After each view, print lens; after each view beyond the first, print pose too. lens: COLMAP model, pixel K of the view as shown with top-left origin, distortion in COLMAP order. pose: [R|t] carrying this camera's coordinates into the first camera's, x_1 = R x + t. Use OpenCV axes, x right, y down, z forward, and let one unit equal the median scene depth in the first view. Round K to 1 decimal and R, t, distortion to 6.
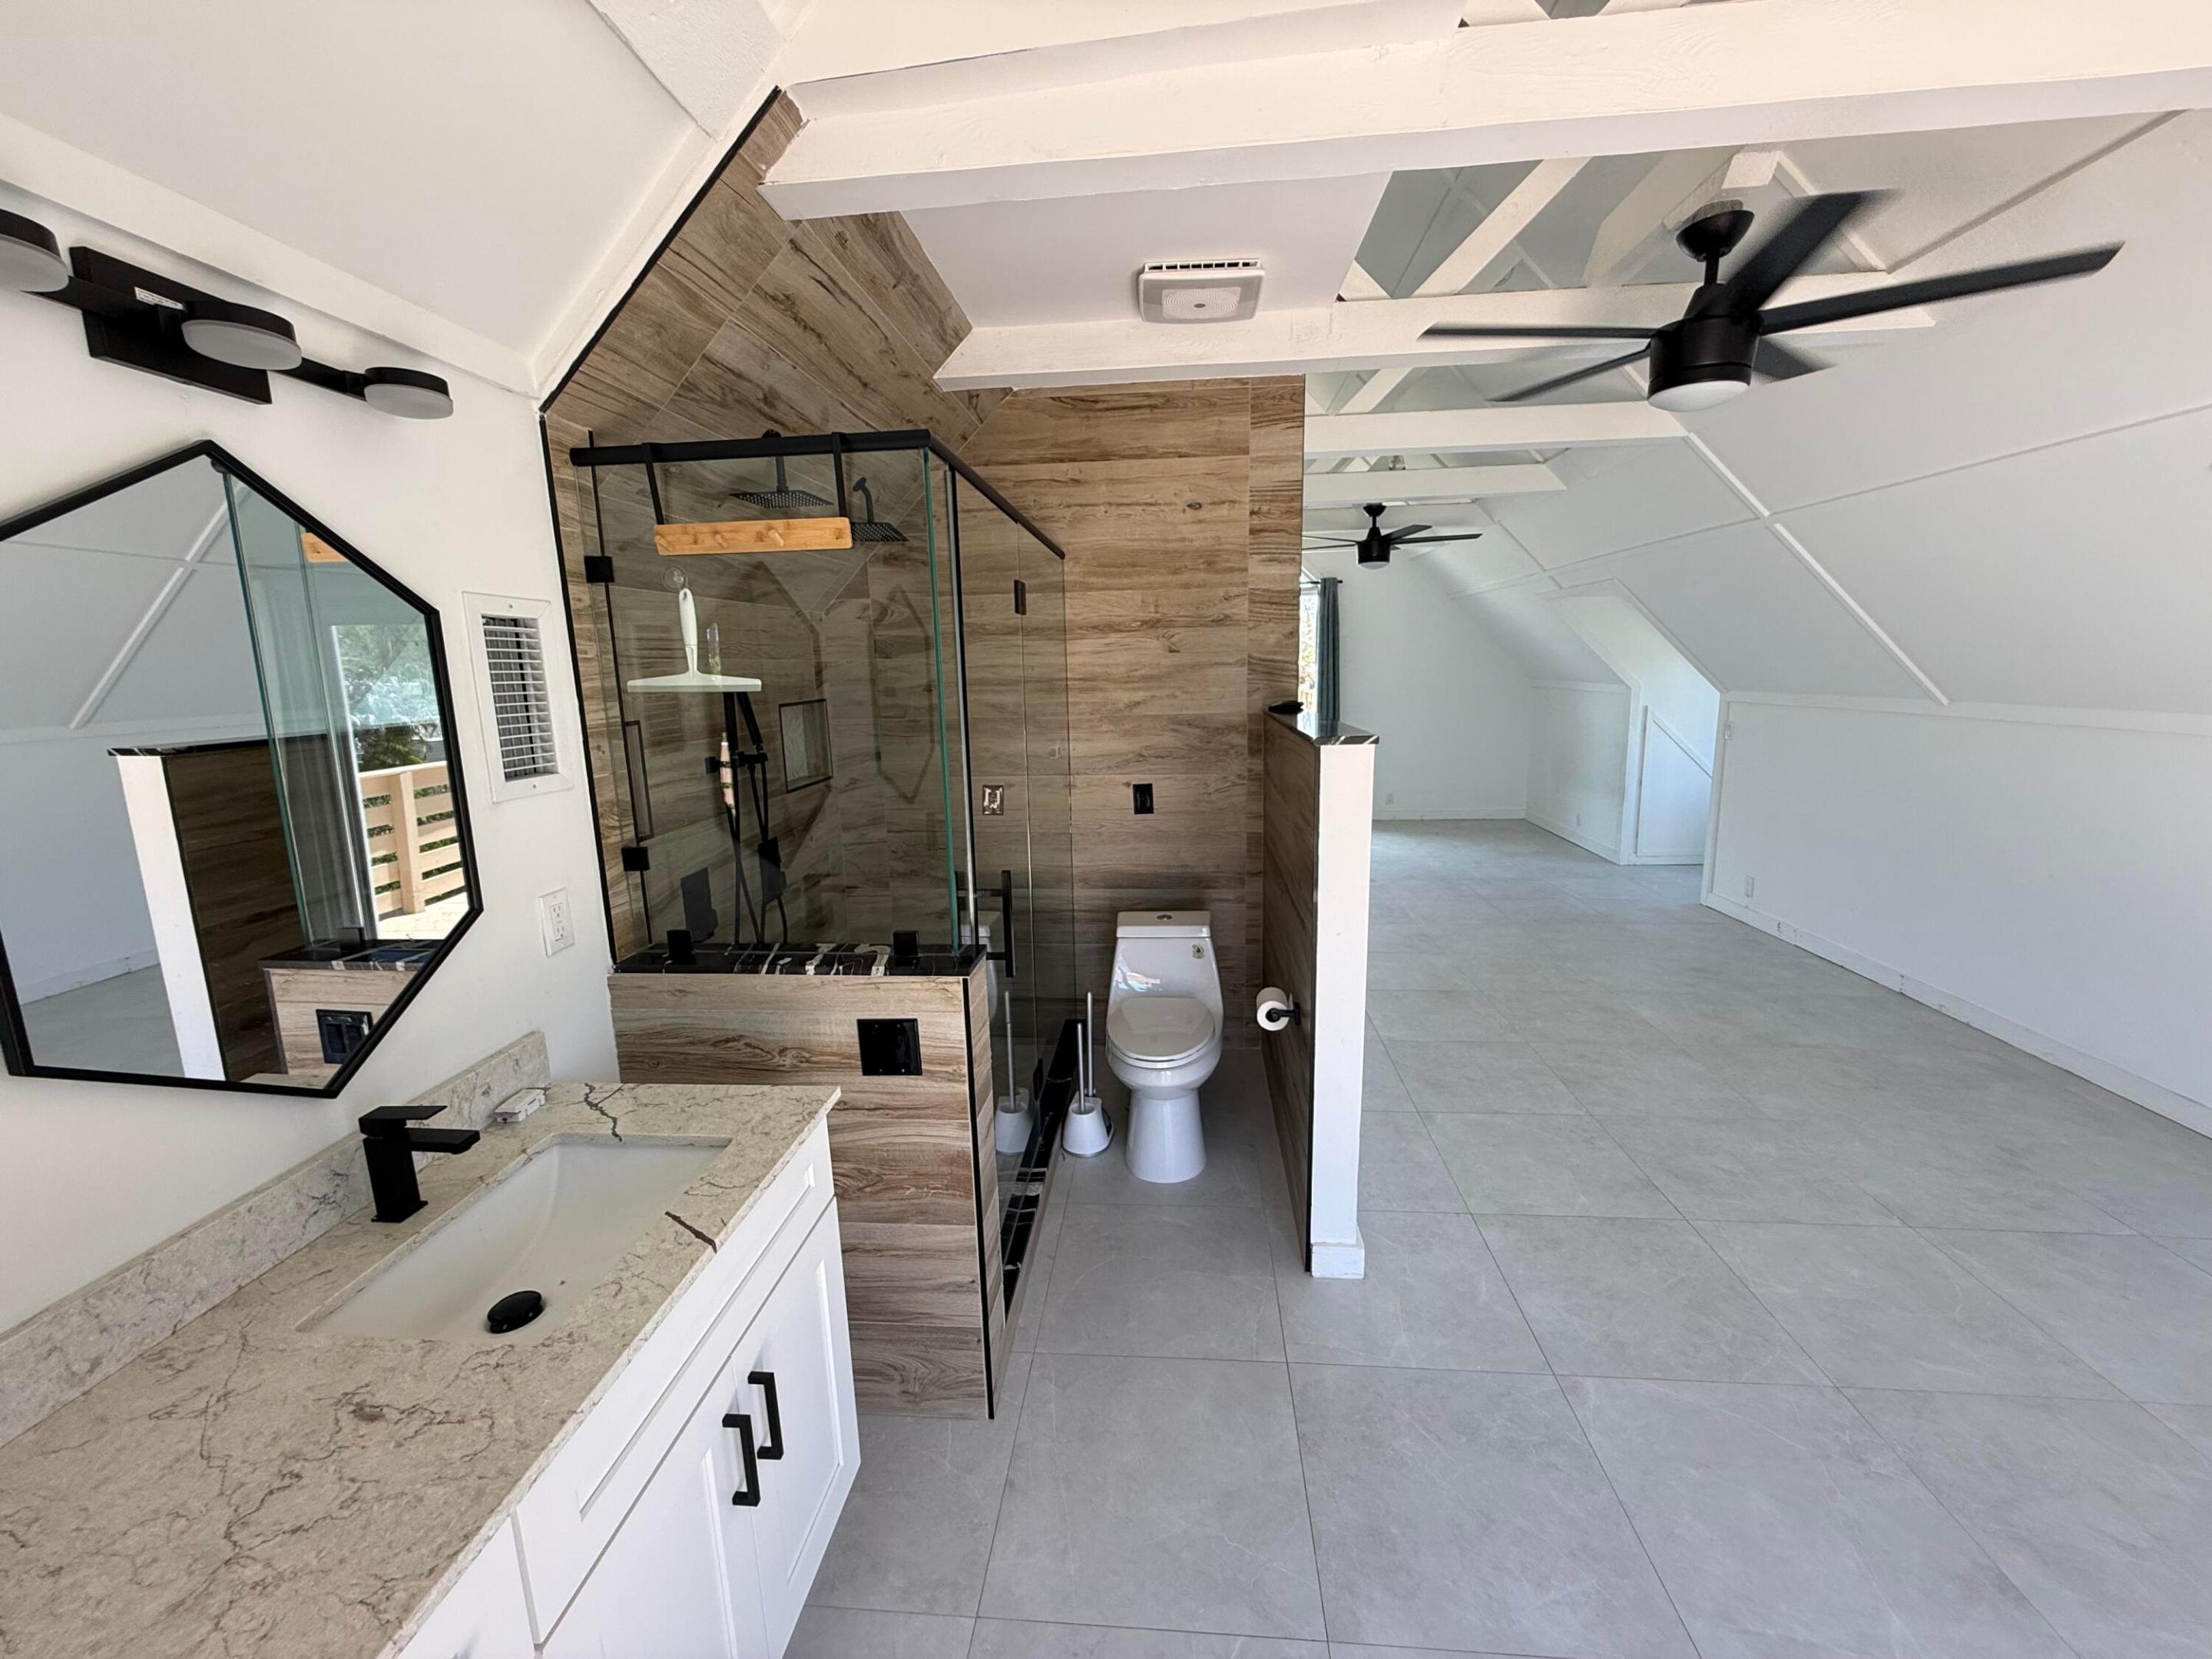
lens RADIAL K [[882.1, 0, 1105.7], [0, 882.1, 830.9], [0, 0, 1]] dist [-0.000137, 0.000544]
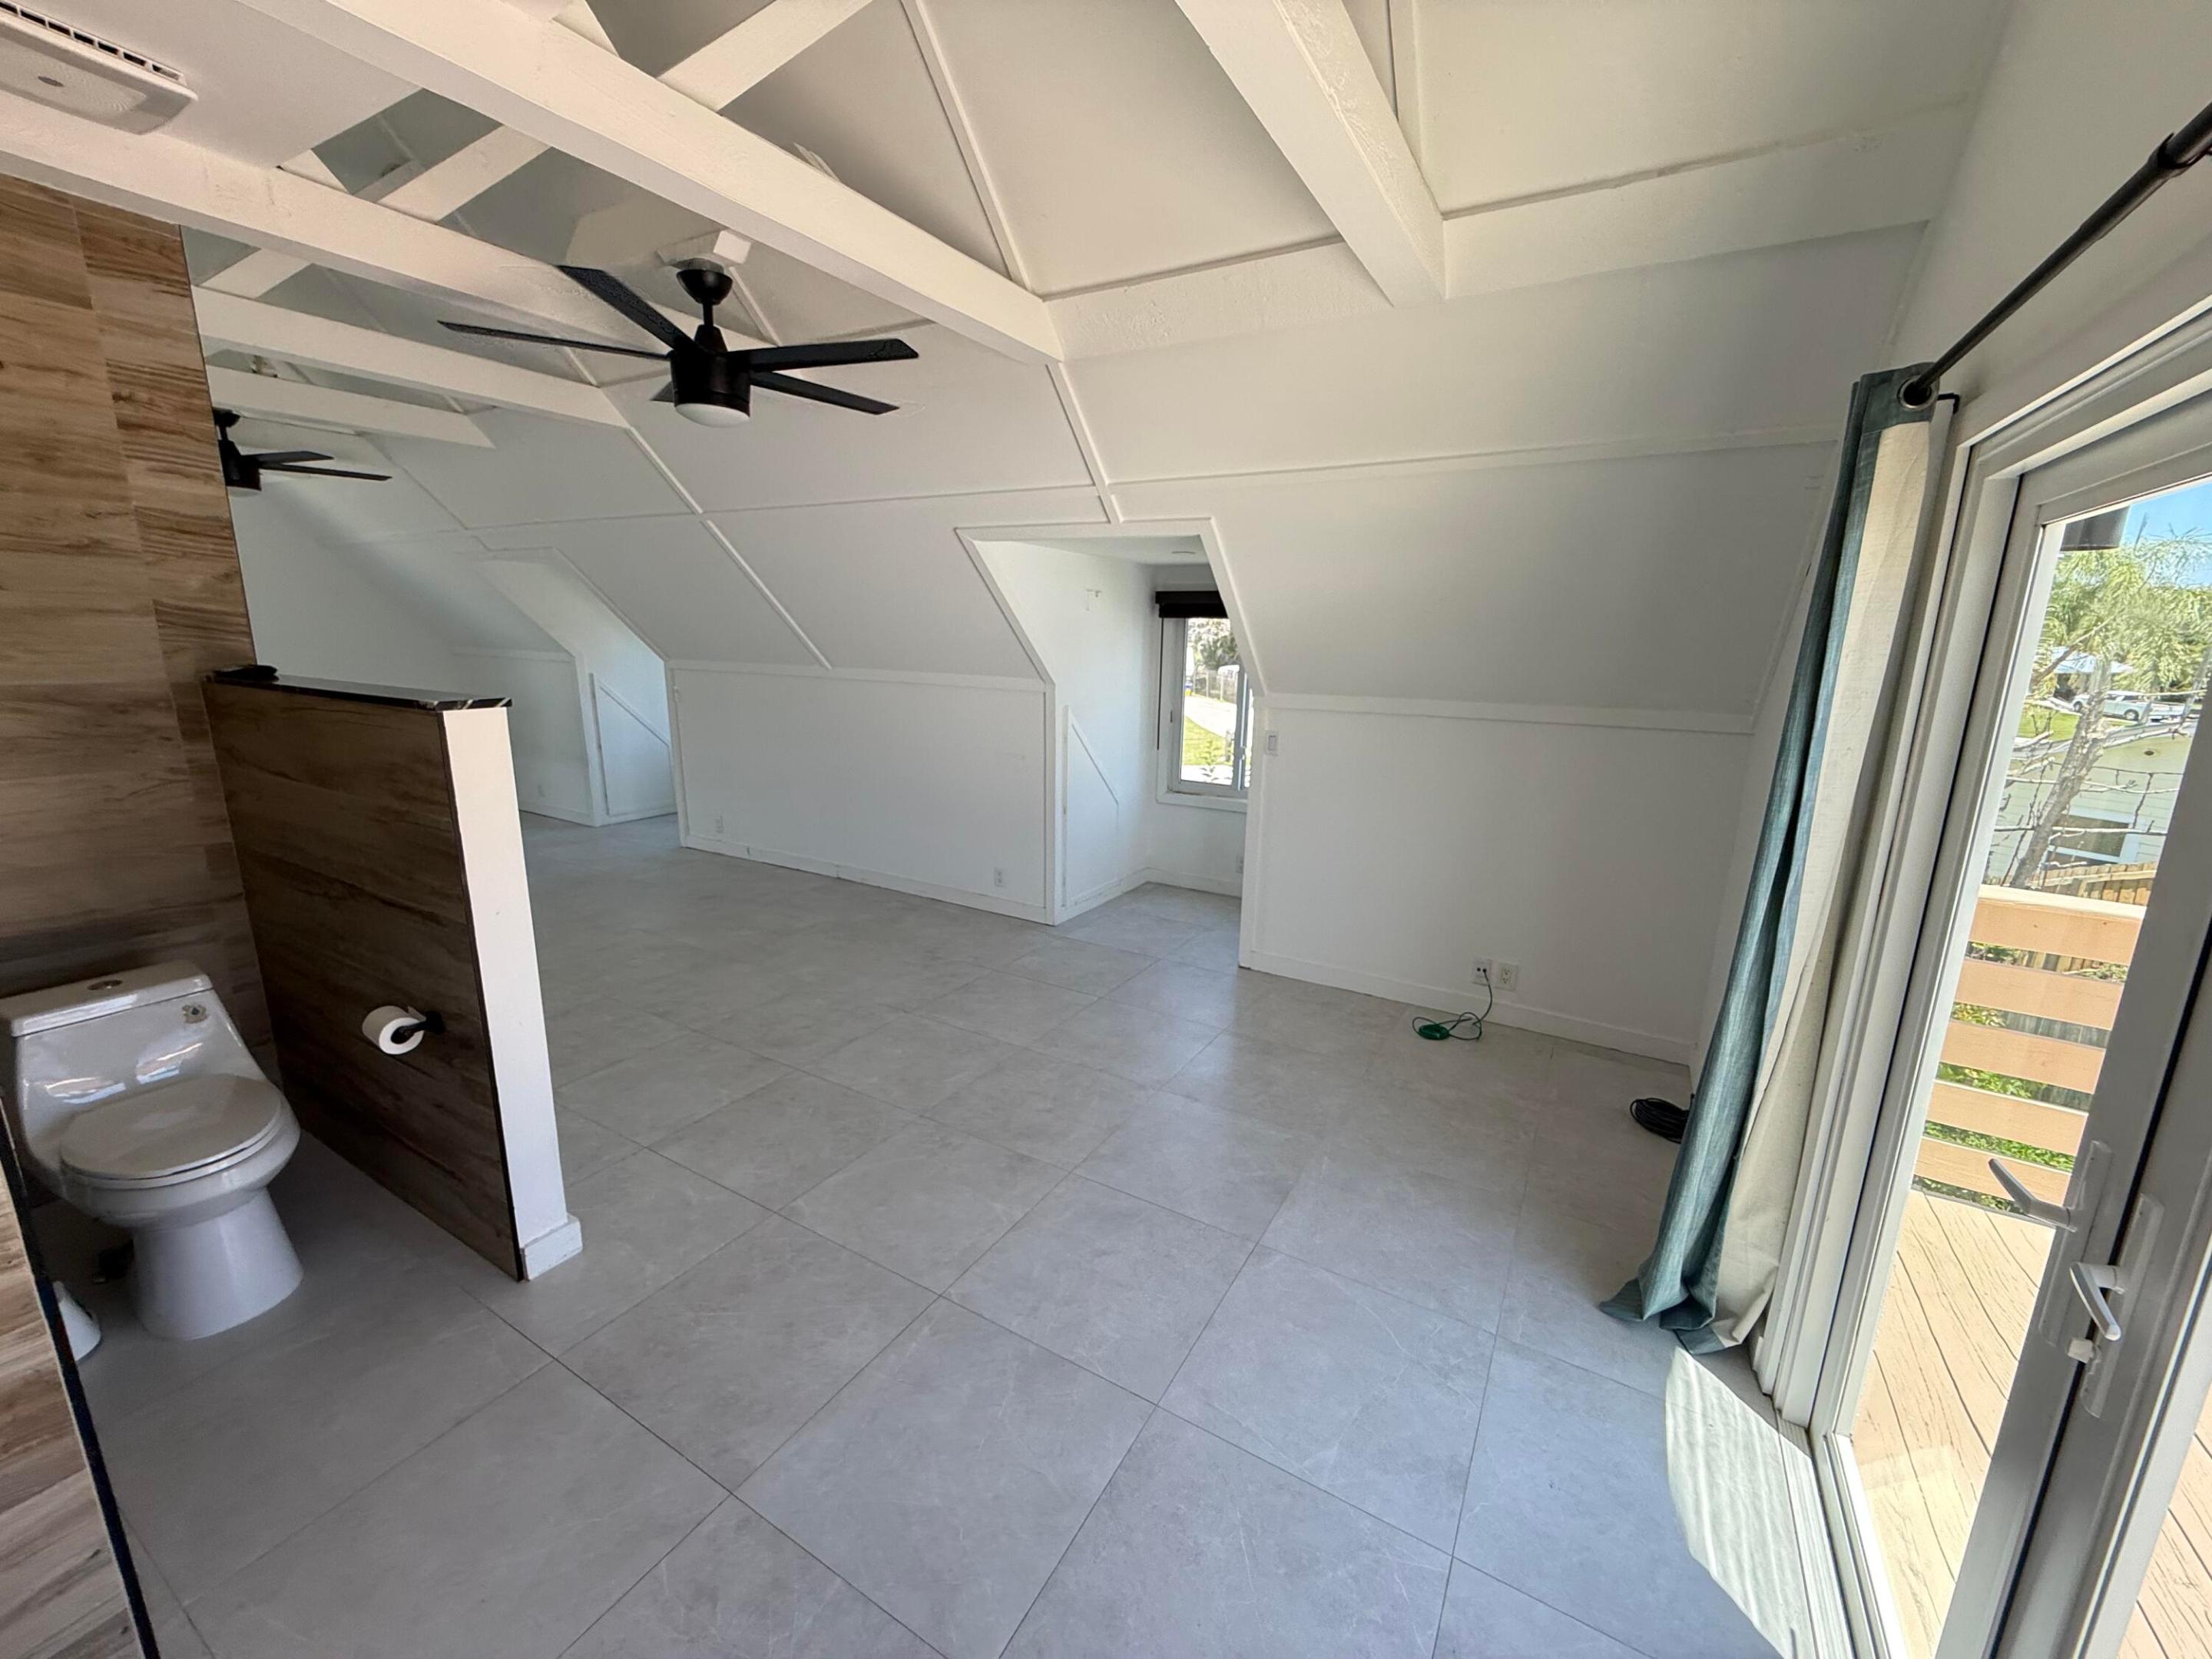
lens RADIAL K [[882.1, 0, 1105.2], [0, 882.1, 828.9], [0, 0, 1]] dist [-0.000137, 0.000544]
pose [[0.424831, -0.162547, 0.890560, -0.184481], [0.135952, 0.984047, 0.114756, 0.006402], [-0.895006, 0.072321, 0.440152, 0.004467]]
